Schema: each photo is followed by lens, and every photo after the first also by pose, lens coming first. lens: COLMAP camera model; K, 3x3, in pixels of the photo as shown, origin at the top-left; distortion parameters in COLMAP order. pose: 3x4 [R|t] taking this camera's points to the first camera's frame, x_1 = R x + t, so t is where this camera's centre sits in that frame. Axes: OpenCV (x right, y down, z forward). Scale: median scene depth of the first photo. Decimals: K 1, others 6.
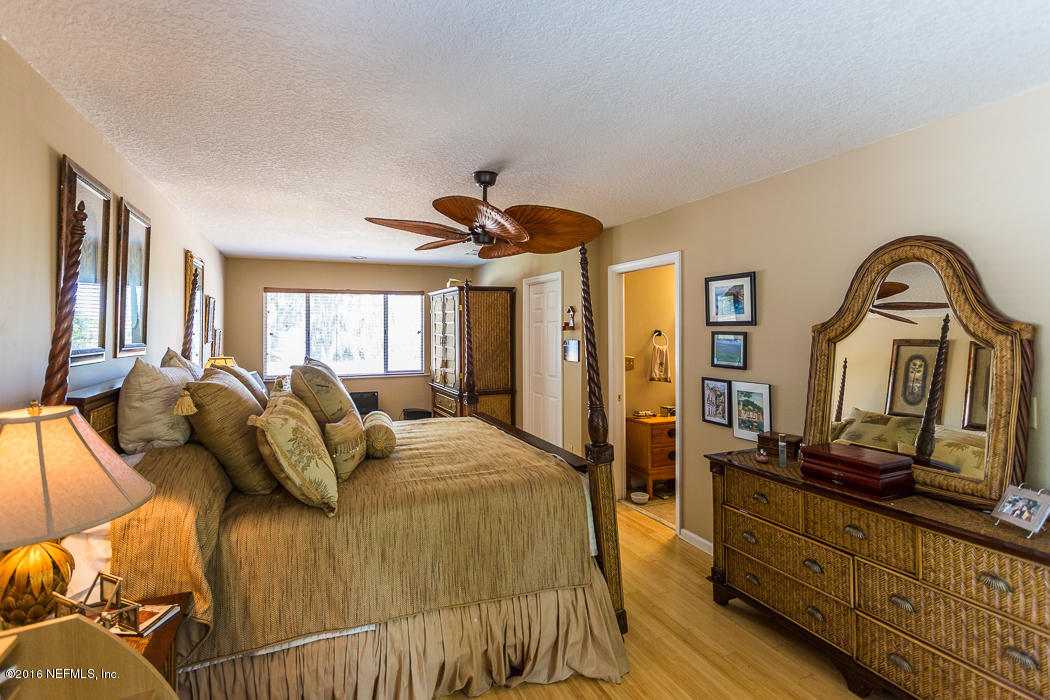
lens RADIAL K [[487.6, 0, 538.2], [0, 487.6, 317.8], [0, 0, 1]] dist [0.002369, 0.000668]
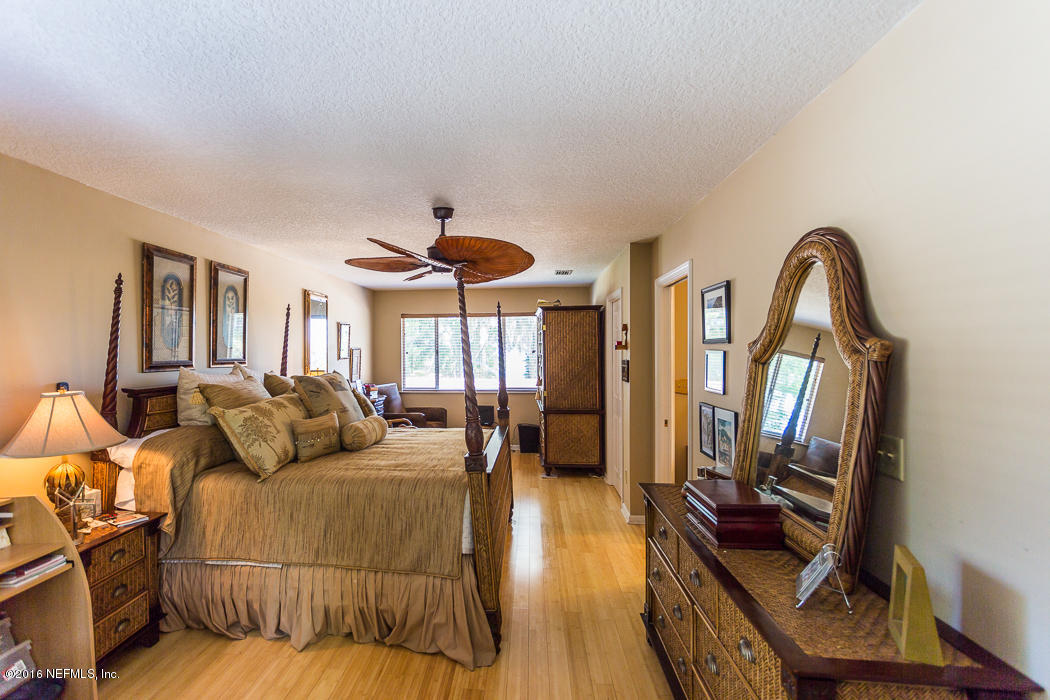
lens RADIAL K [[511.8, 0, 521.2], [0, 511.8, 349.6], [0, 0, 1]] dist [0.002449, 0.000888]
pose [[0.884929, -0.000836, -0.465724, 0.864086], [0.012213, 0.999696, 0.021412, 0.004590], [0.465565, -0.024636, 0.884671, 0.054988]]
